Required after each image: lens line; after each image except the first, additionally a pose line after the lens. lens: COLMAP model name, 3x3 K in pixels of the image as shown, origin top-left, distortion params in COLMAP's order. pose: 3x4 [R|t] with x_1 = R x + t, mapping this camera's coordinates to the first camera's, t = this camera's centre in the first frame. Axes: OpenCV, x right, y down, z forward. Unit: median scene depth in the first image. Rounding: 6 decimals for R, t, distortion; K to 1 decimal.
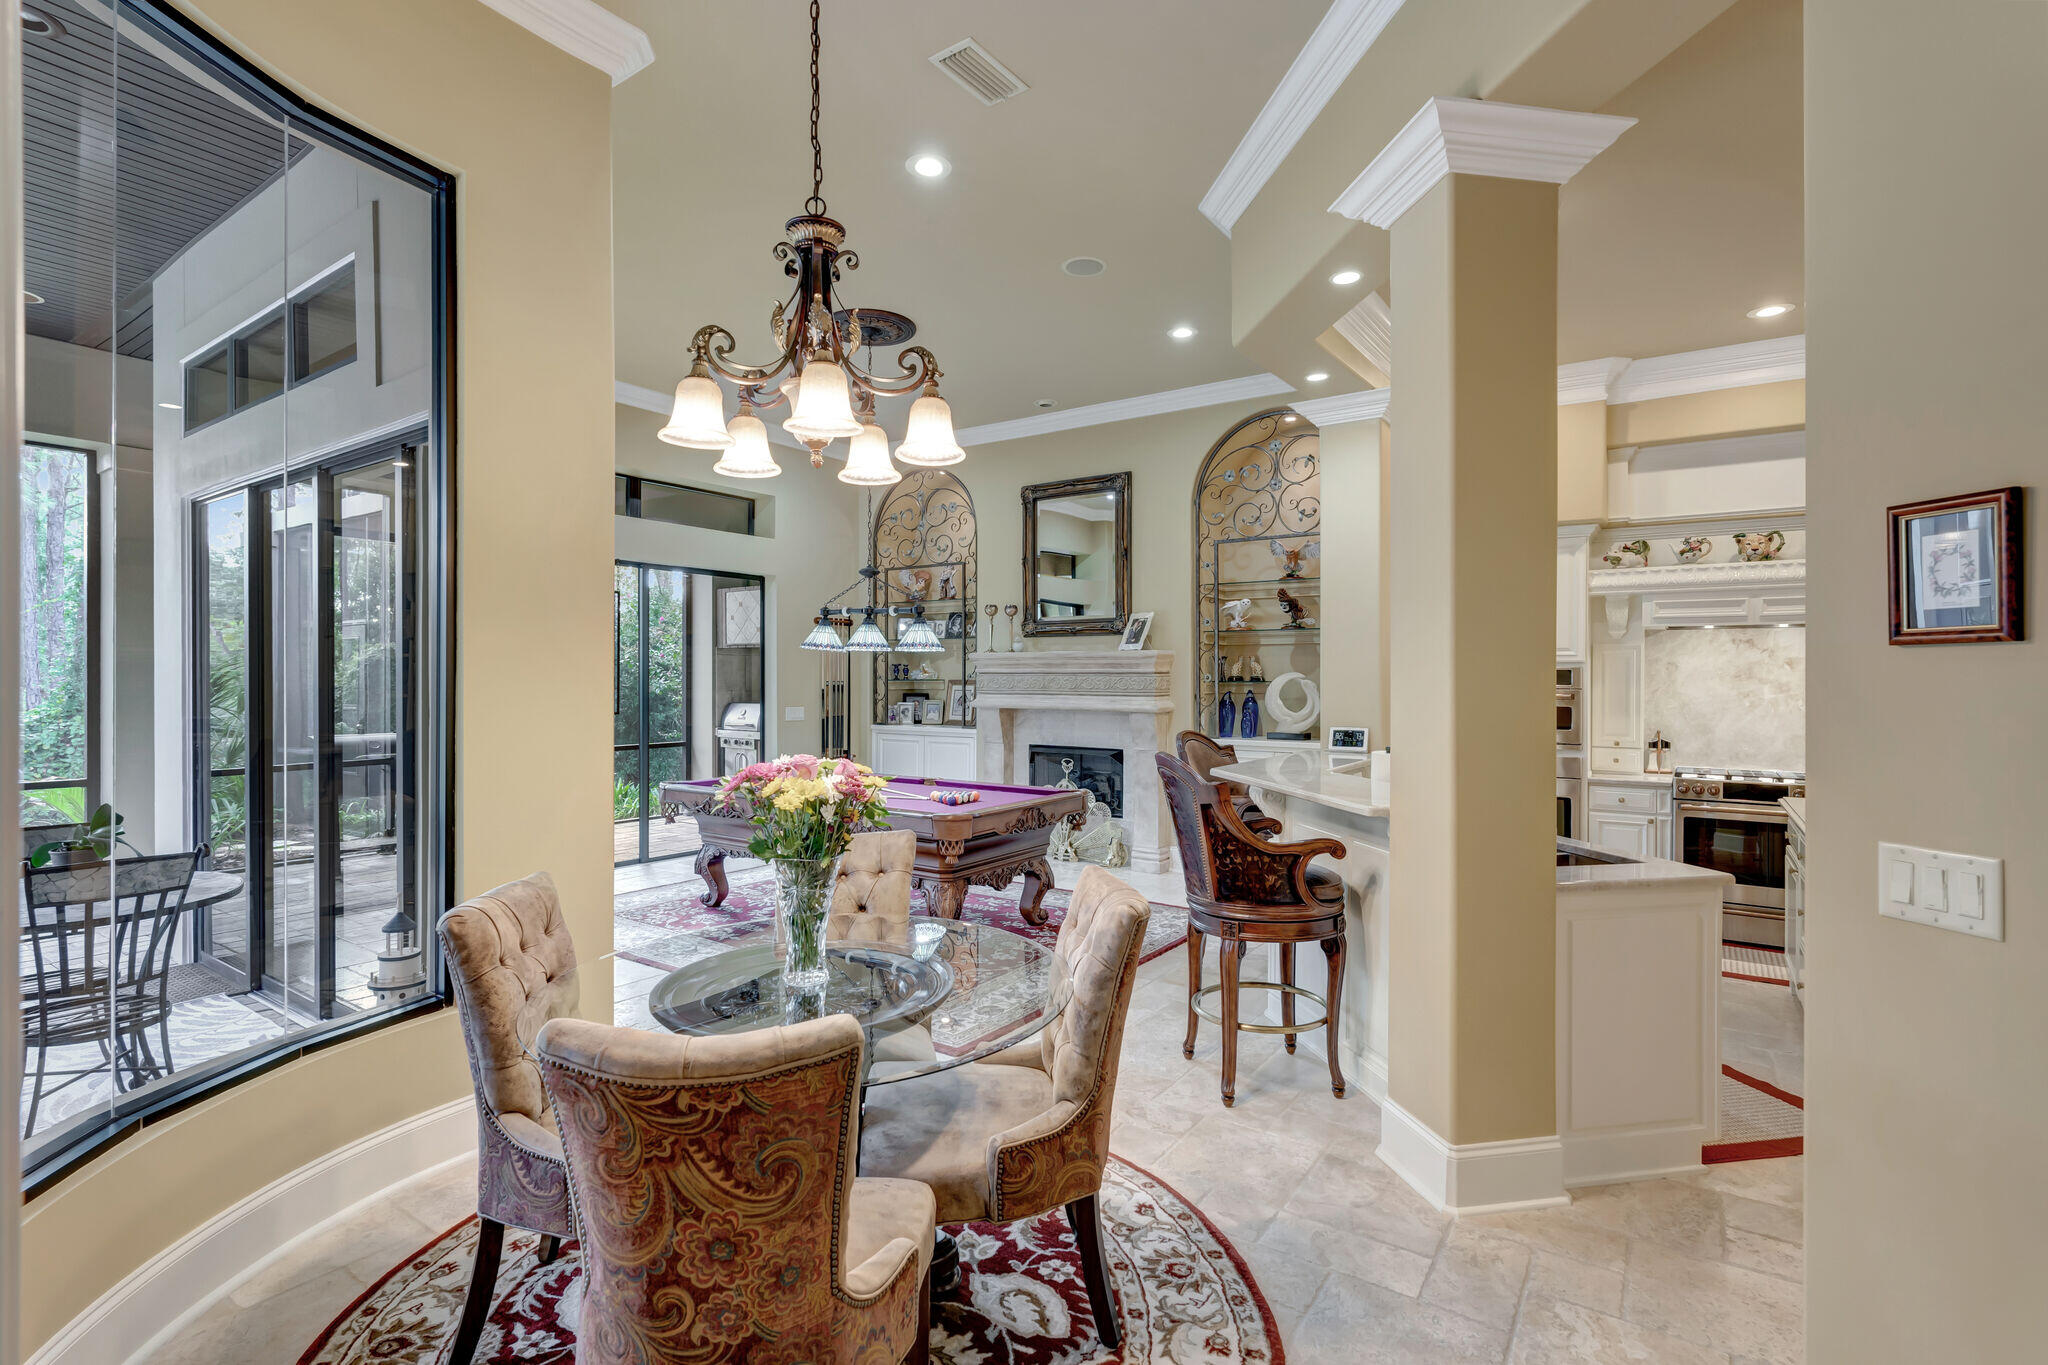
lens RADIAL K [[963.5, 0, 1038.9], [0, 963.5, 685.7], [0, 0, 1]] dist [0.002378, -0.000214]
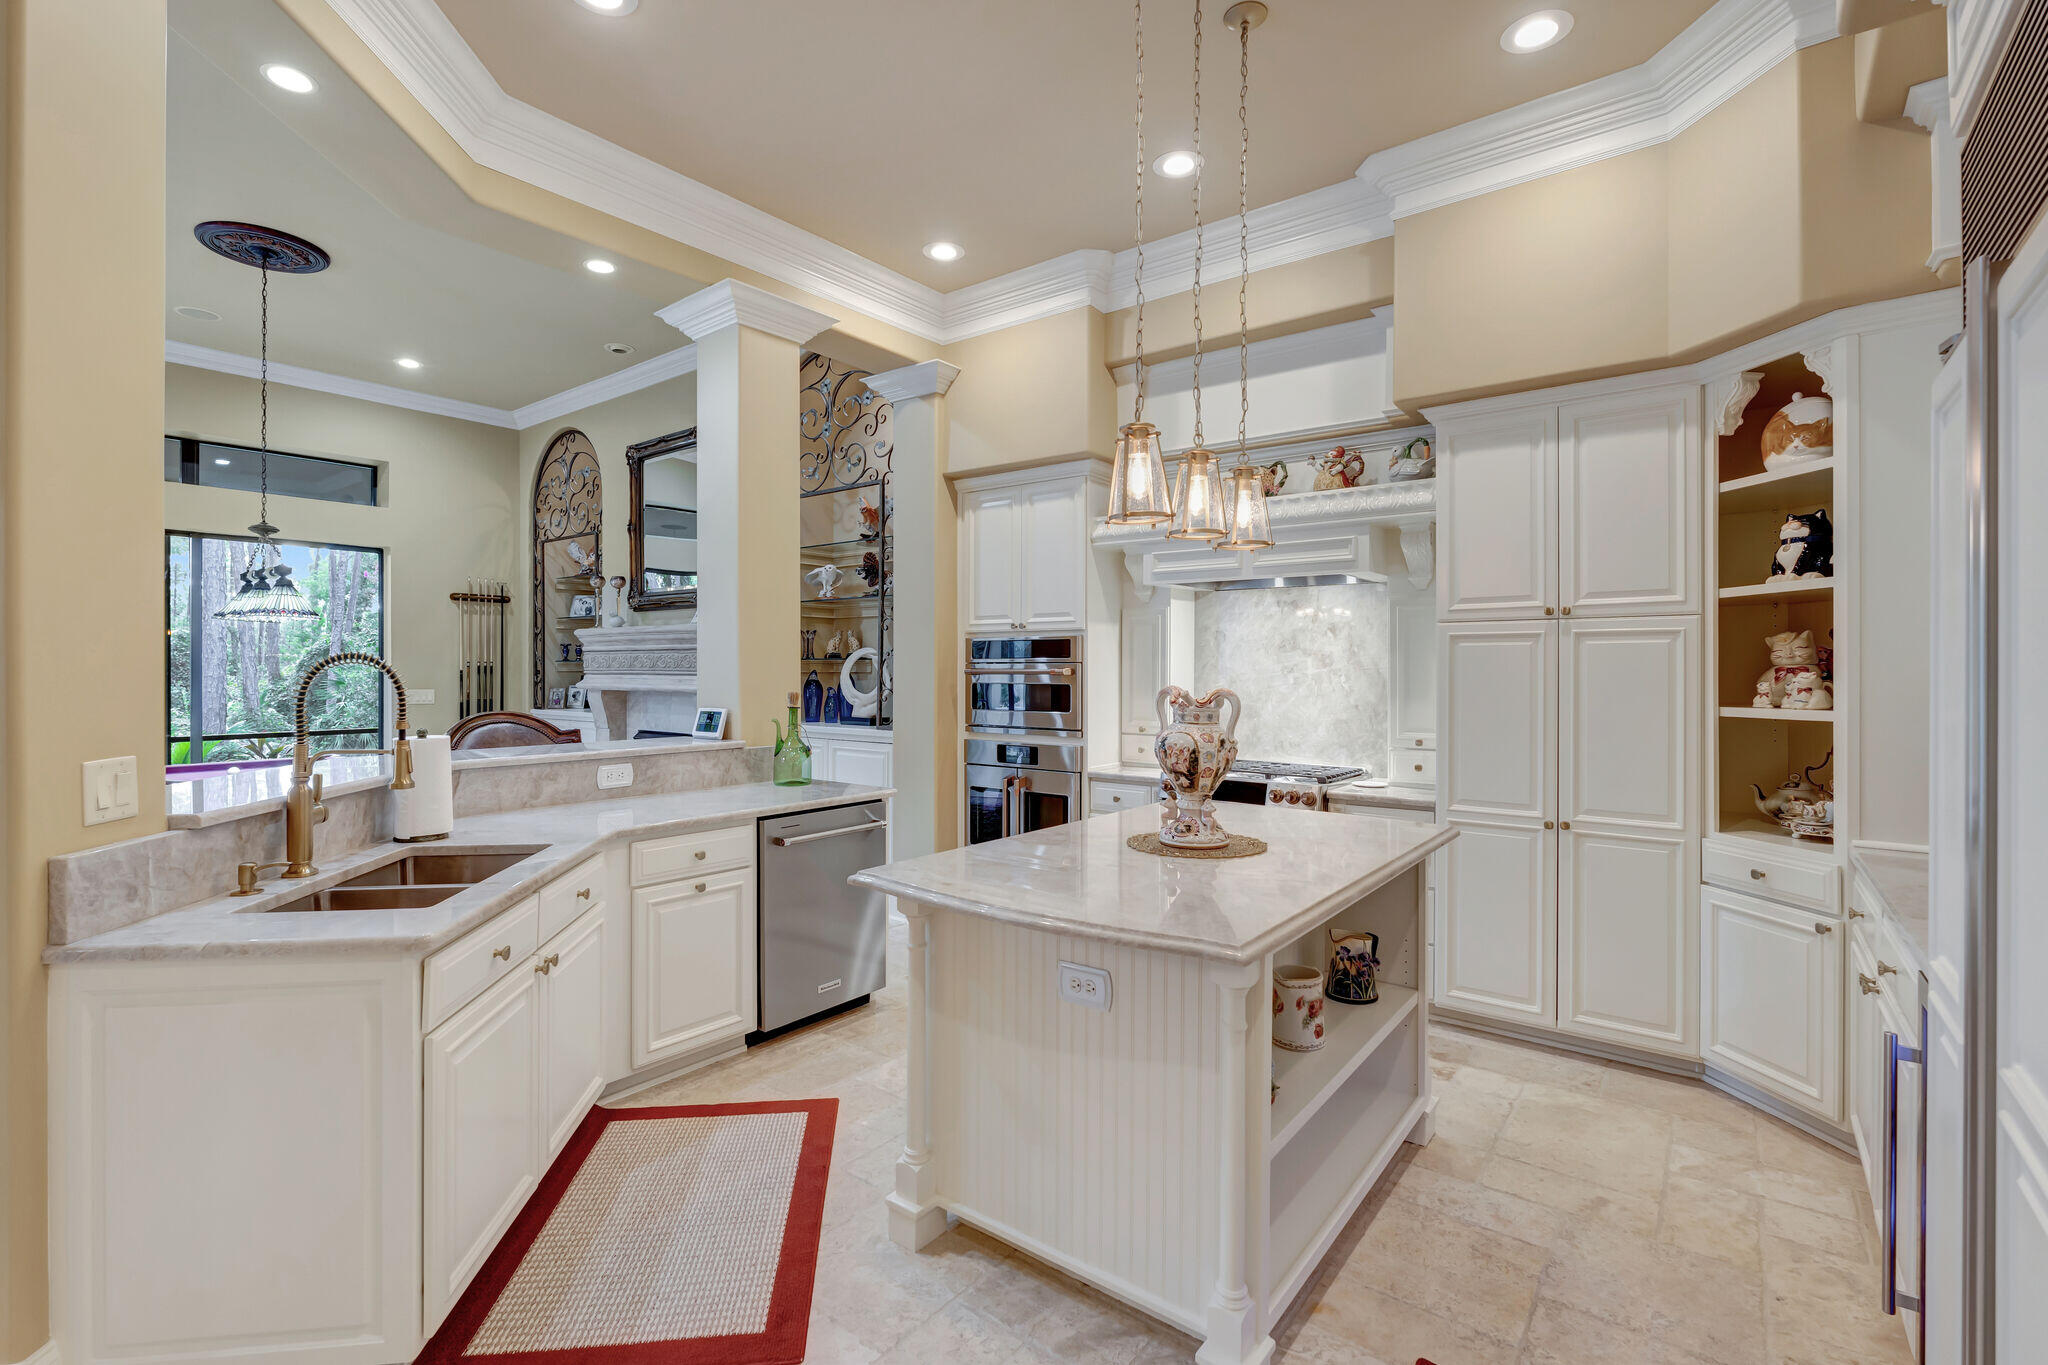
lens RADIAL K [[921.4, 0, 1031.5], [0, 921.4, 677.7], [0, 0, 1]] dist [-0.001425, 0.000271]
pose [[0.997806, -0.000611, -0.066210, 0.523138], [0.000677, 0.999999, 0.000981, 0.014055], [0.066210, -0.001024, 0.997805, 0.199886]]
